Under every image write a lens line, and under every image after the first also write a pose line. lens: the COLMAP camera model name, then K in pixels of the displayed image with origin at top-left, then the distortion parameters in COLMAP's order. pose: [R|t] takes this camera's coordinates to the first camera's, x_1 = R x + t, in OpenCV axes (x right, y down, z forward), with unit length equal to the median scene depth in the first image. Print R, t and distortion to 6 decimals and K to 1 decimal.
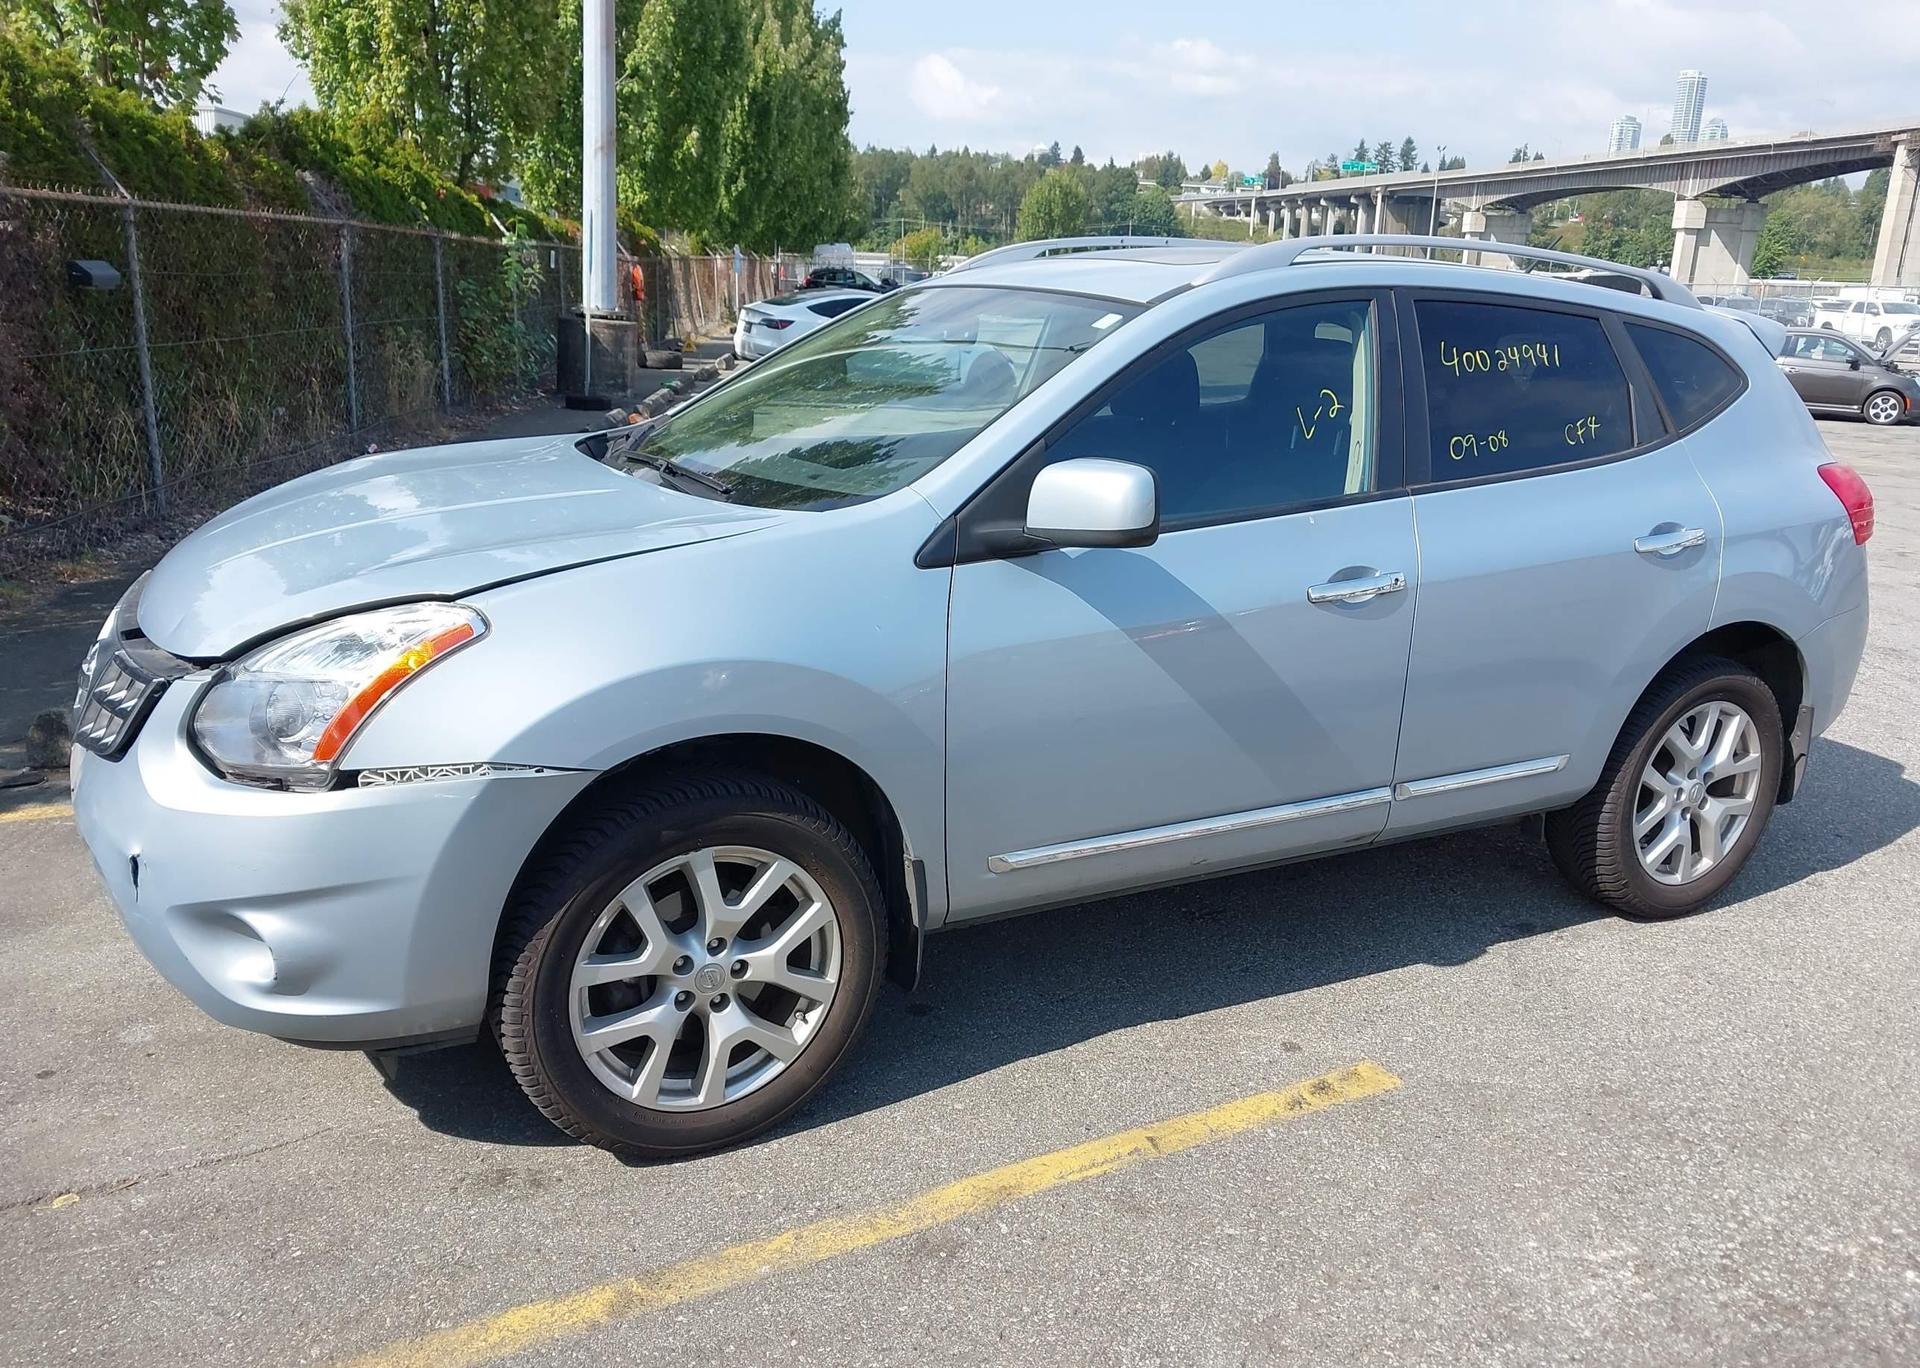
lens RADIAL K [[1516.0, 0, 949.4], [0, 1516.0, 694.1], [0, 0, 1]] dist [0.006929, 0.002563]
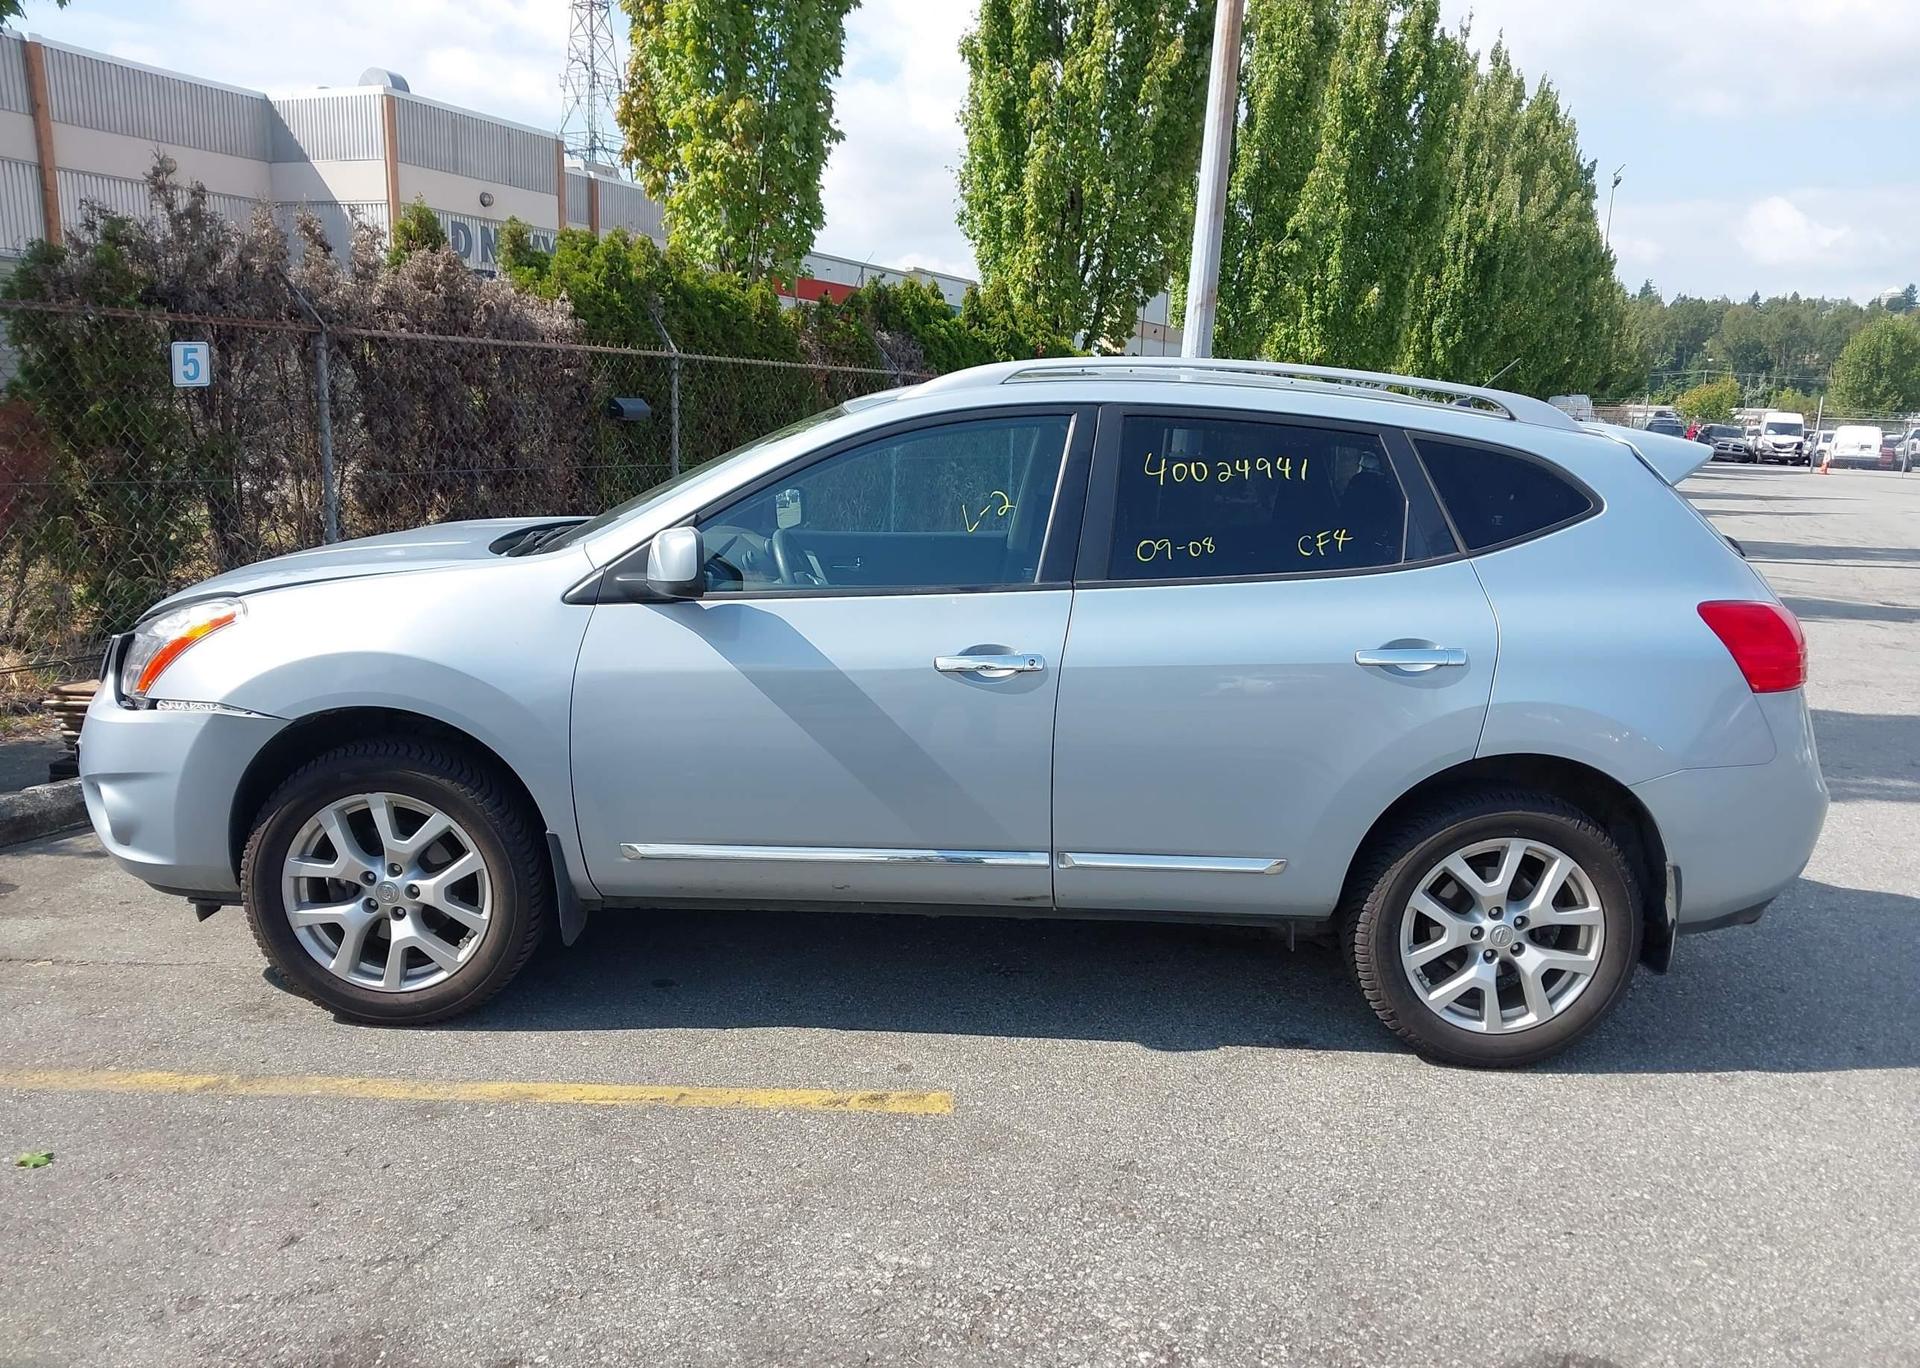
lens RADIAL K [[1516.0, 0, 961.3], [0, 1516.0, 668.9], [0, 0, 1]] dist [0.006929, 0.002563]
pose [[0.886149, 0.081484, -0.456180, 0.707597], [-0.131568, 0.988149, -0.079071, 0.023943], [0.444330, 0.130087, 0.886368, 0.000539]]
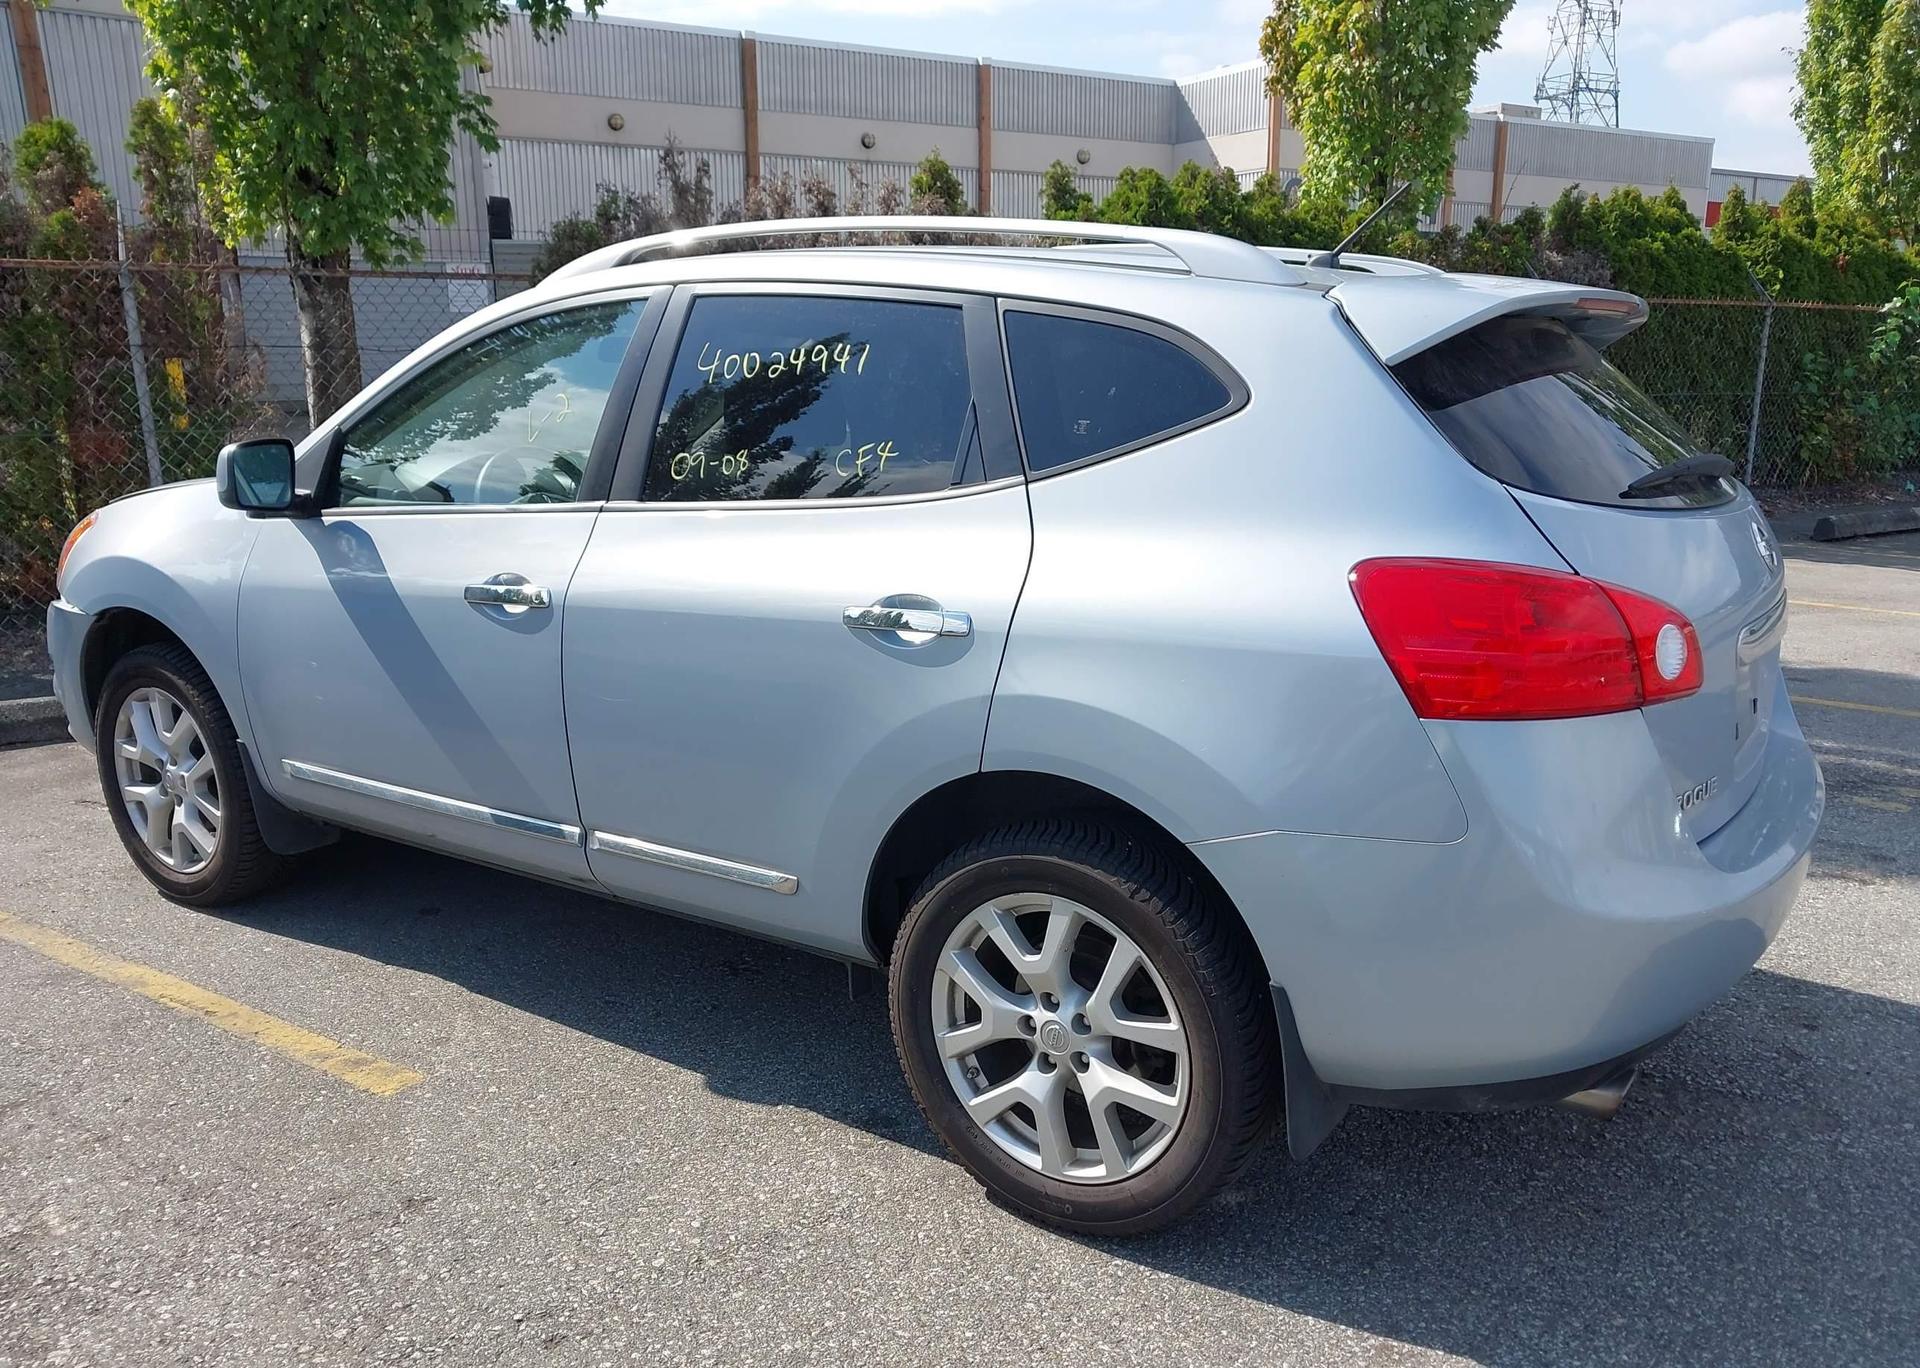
lens RADIAL K [[1516.0, 0, 964.6], [0, 1516.0, 678.3], [0, 0, 1]] dist [0.006929, 0.002563]
pose [[0.466326, 0.155263, -0.870881, 1.167340], [-0.217524, 0.974375, 0.057238, -0.127353], [0.857452, 0.162746, 0.488149, 0.731237]]
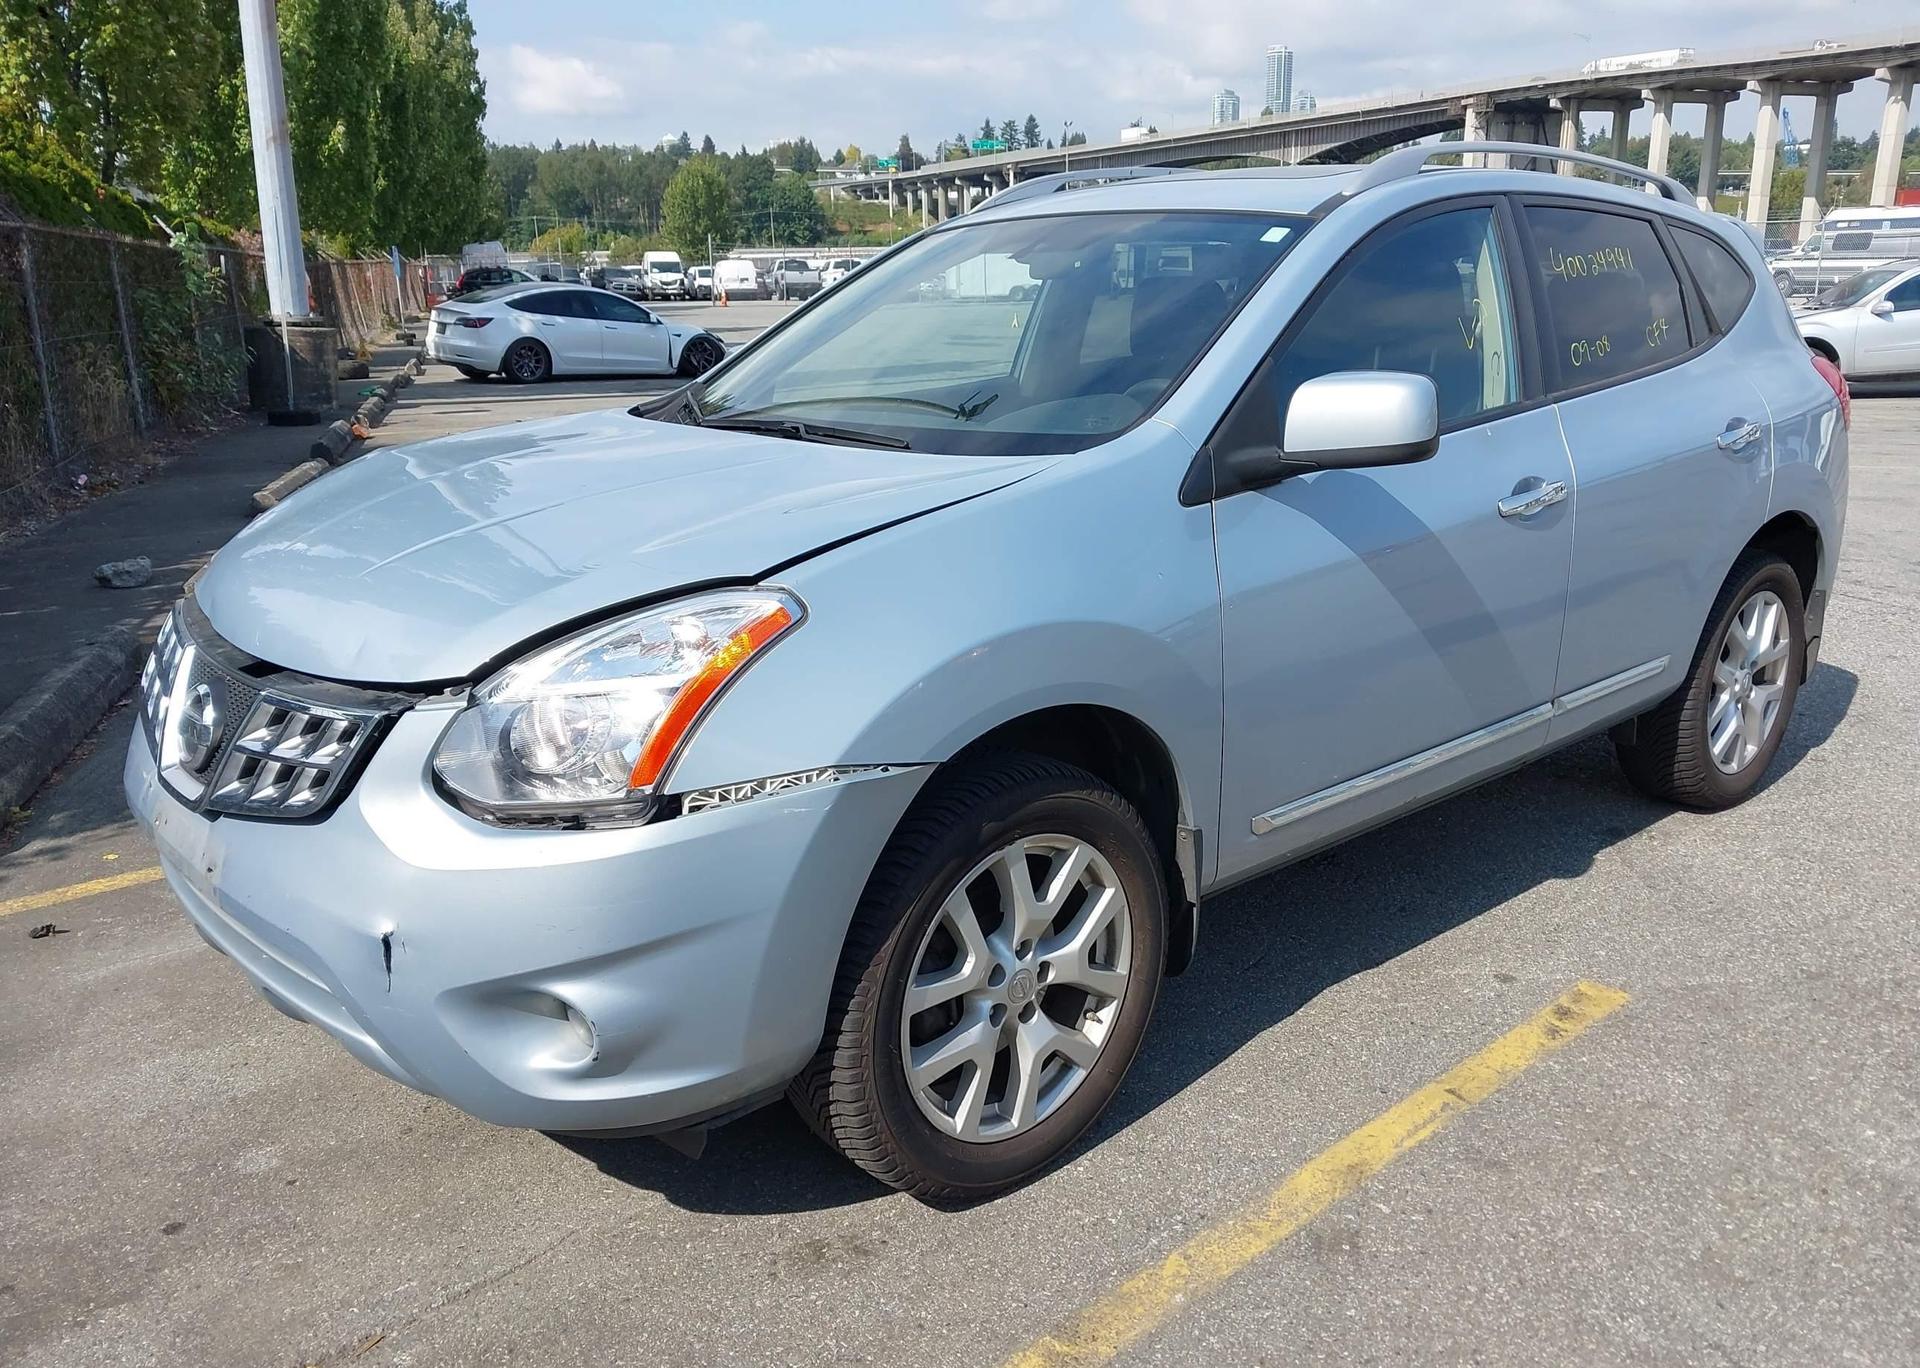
lens RADIAL K [[1516.0, 0, 942.0], [0, 1516.0, 700.6], [0, 0, 1]] dist [0.006929, 0.002563]
pose [[0.974554, -0.107057, 0.196935, -0.283181], [0.104866, 0.994253, 0.021552, -0.002306], [-0.198111, -0.000352, 0.980180, 0.112140]]
